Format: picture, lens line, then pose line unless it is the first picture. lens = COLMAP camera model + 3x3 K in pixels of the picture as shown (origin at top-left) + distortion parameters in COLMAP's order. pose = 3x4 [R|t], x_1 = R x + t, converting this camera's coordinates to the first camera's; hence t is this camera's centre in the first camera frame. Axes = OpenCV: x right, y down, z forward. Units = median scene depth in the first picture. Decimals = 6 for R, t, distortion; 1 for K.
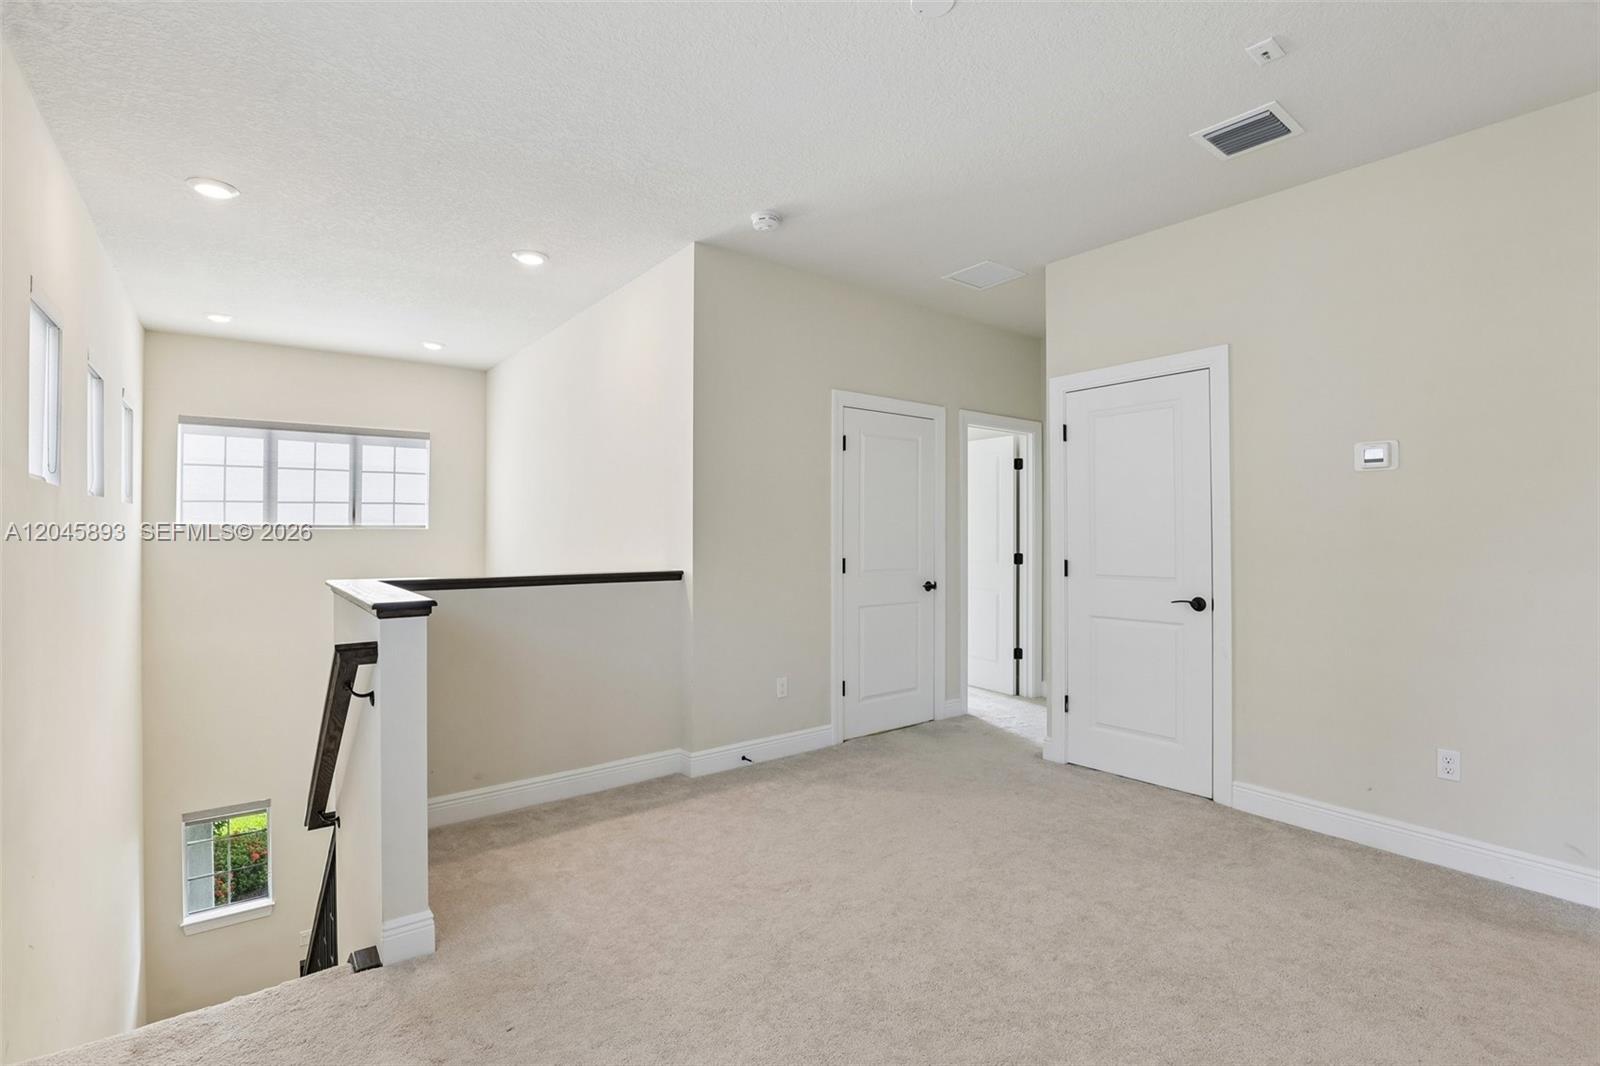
lens RADIAL K [[738.9, 0, 815.4], [0, 738.9, 528.2], [0, 0, 1]] dist [-0.026220, 0.005373]
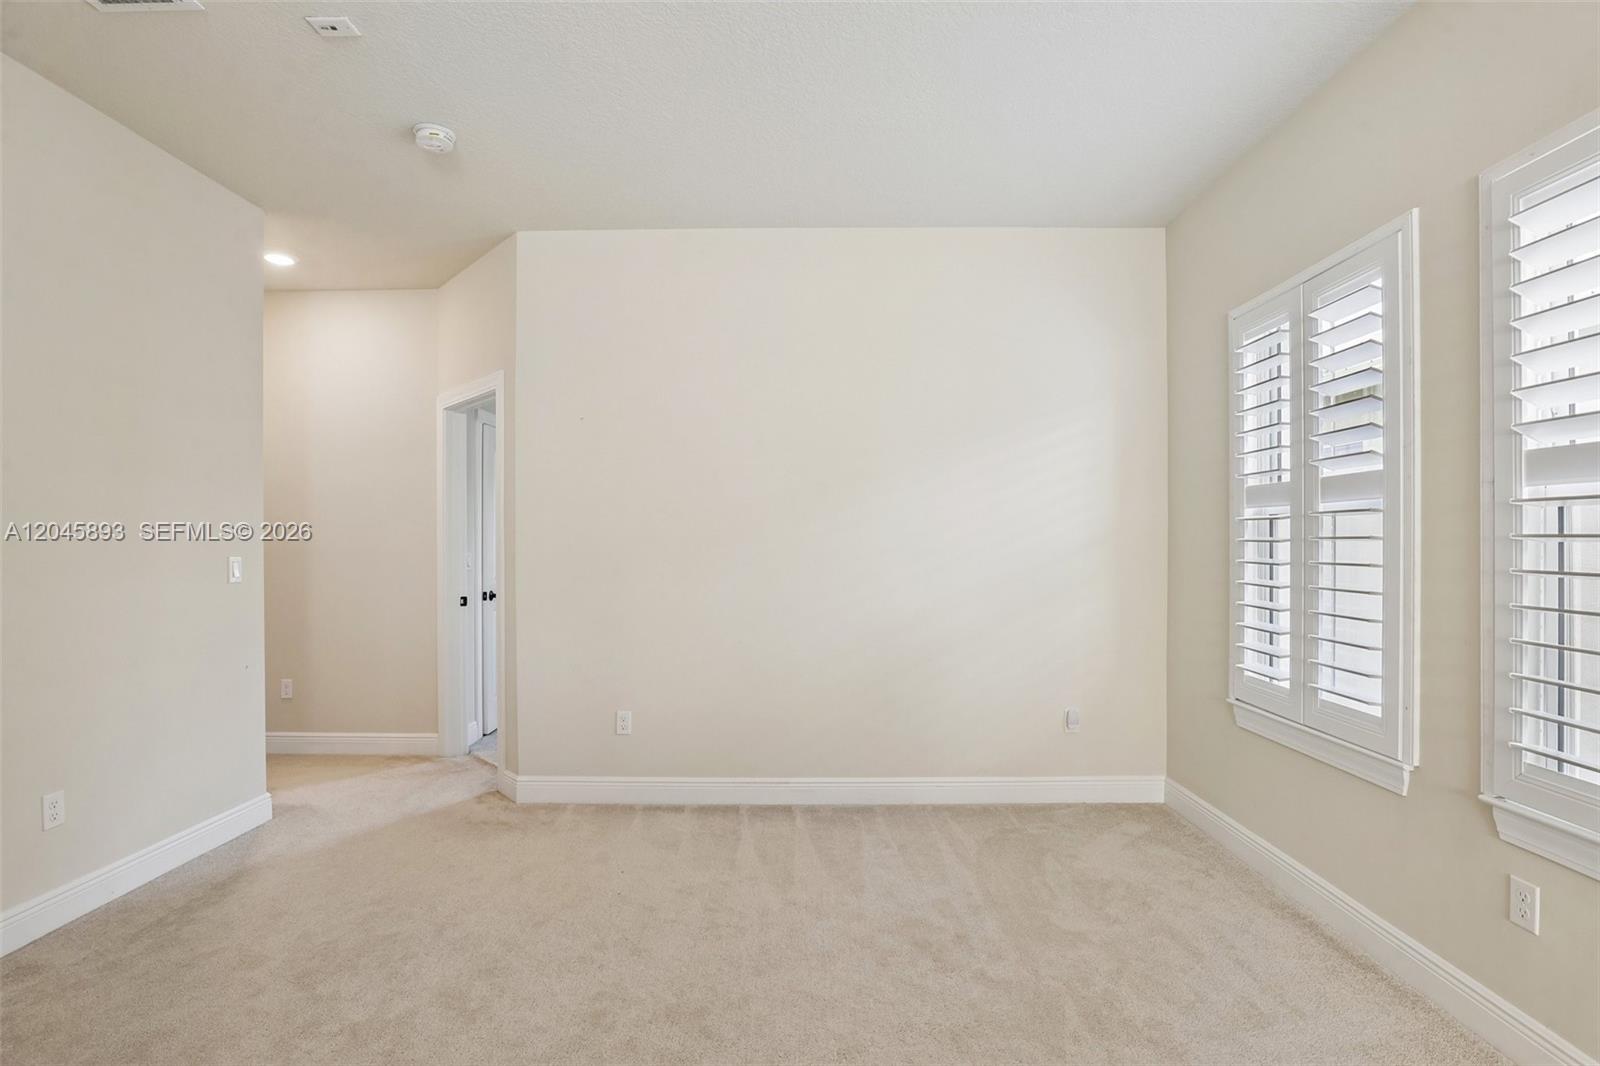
lens RADIAL K [[738.9, 0, 807.1], [0, 738.9, 545.1], [0, 0, 1]] dist [-0.026220, 0.005373]
pose [[-0.773334, -0.003399, 0.633990, -0.257532], [-0.002210, 0.999994, 0.002666, 0.004628], [-0.633995, 0.000660, -0.773337, 0.774059]]
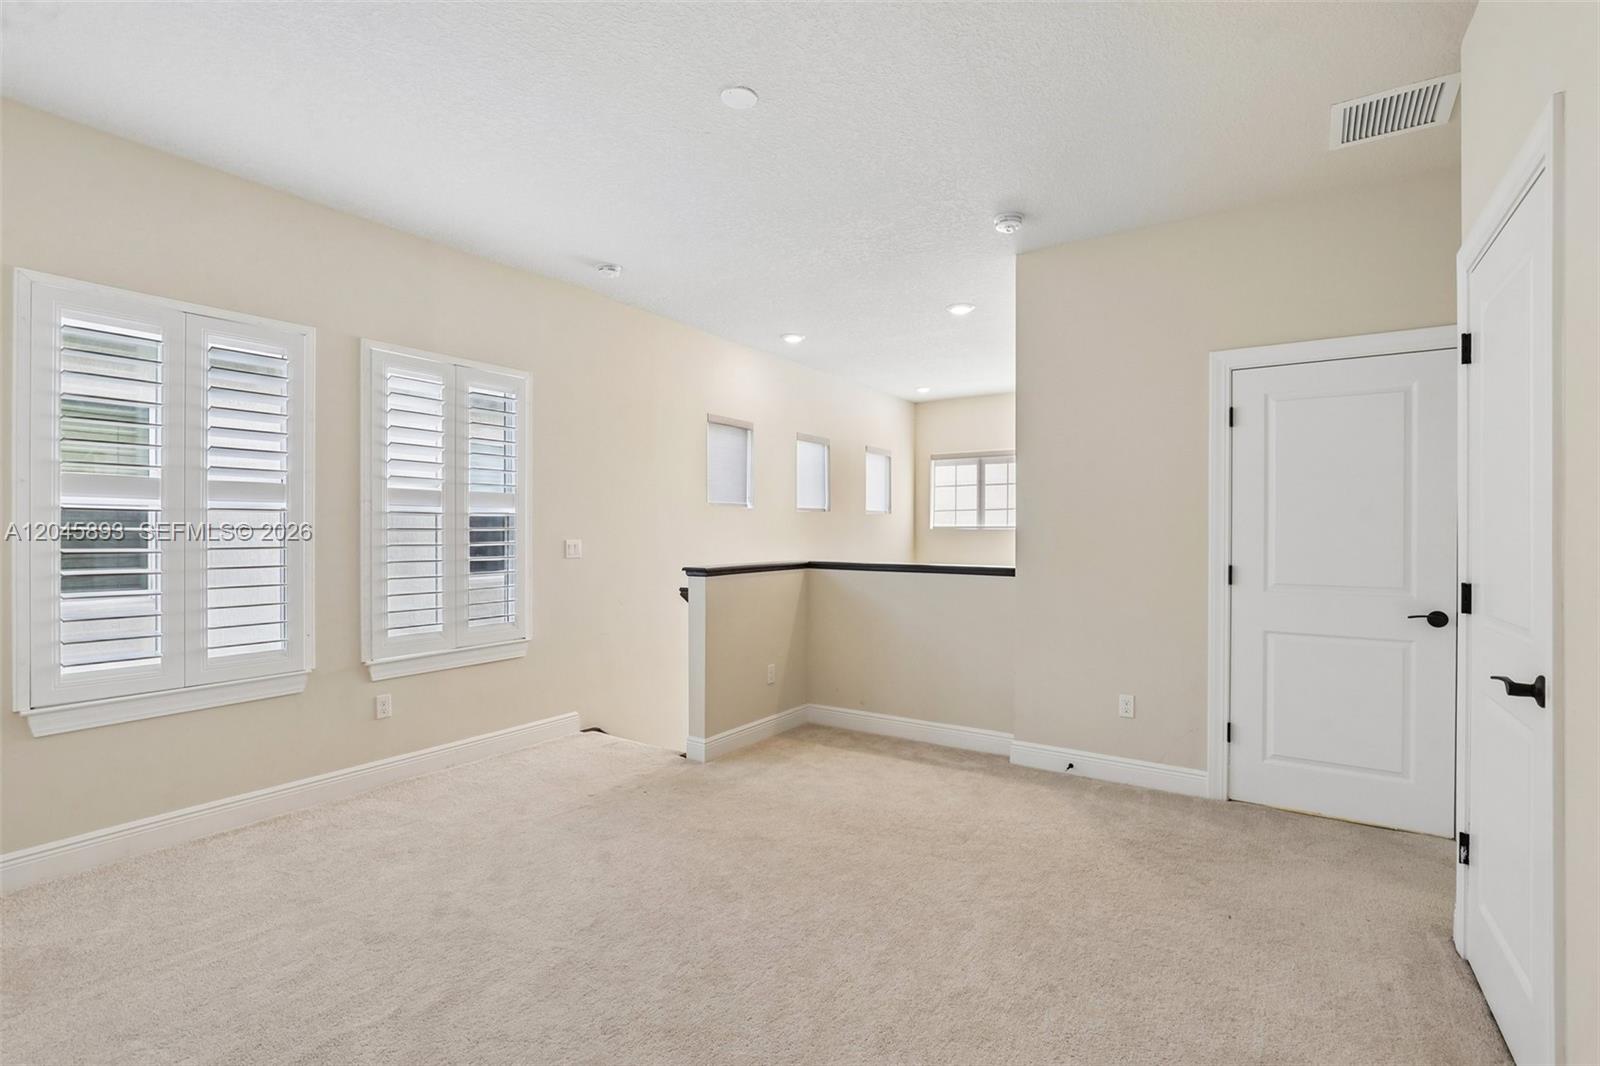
lens RADIAL K [[738.9, 0, 802.3], [0, 738.9, 535.9], [0, 0, 1]] dist [-0.026220, 0.005373]
pose [[0.296572, 0.006158, -0.954991, 0.727864], [0.003025, 0.999968, 0.007387, 0.003322], [0.955006, -0.005080, 0.296544, 0.388521]]
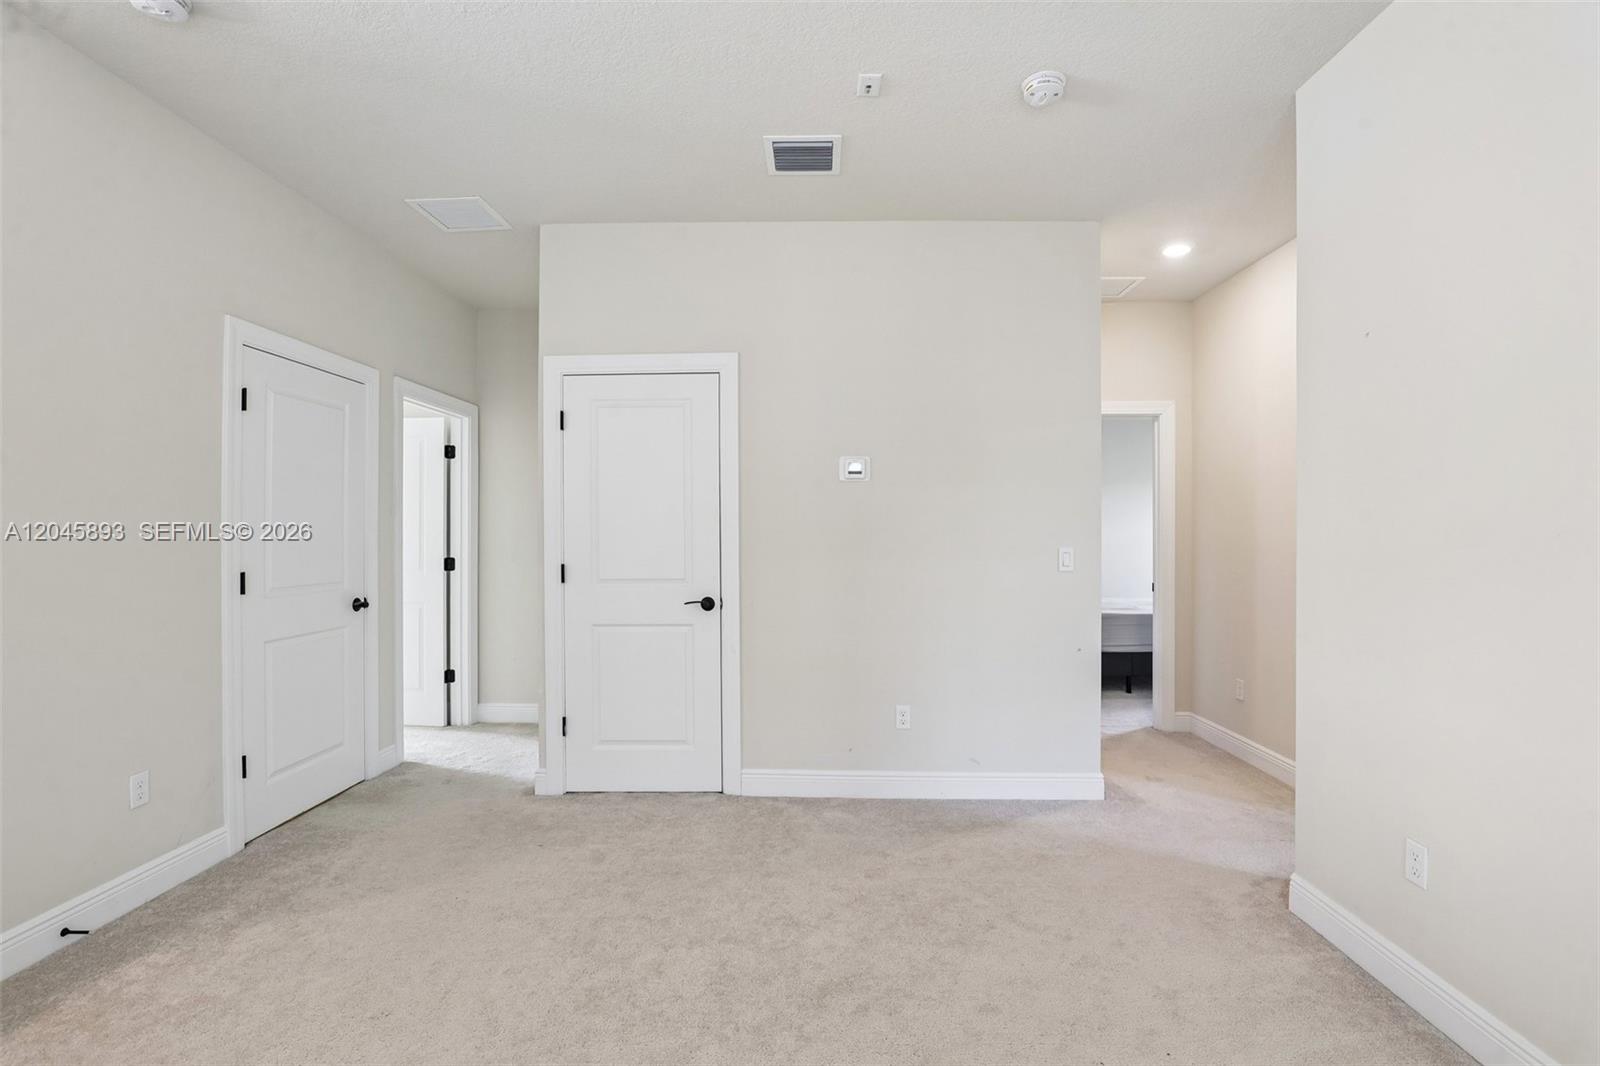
lens RADIAL K [[738.9, 0, 799.3], [0, 738.9, 532.2], [0, 0, 1]] dist [-0.026220, 0.005373]
pose [[0.647470, 0.001033, 0.762090, -0.156798], [-0.004593, 0.999986, 0.002547, 0.001177], [-0.762077, -0.005150, 0.647466, 0.217904]]
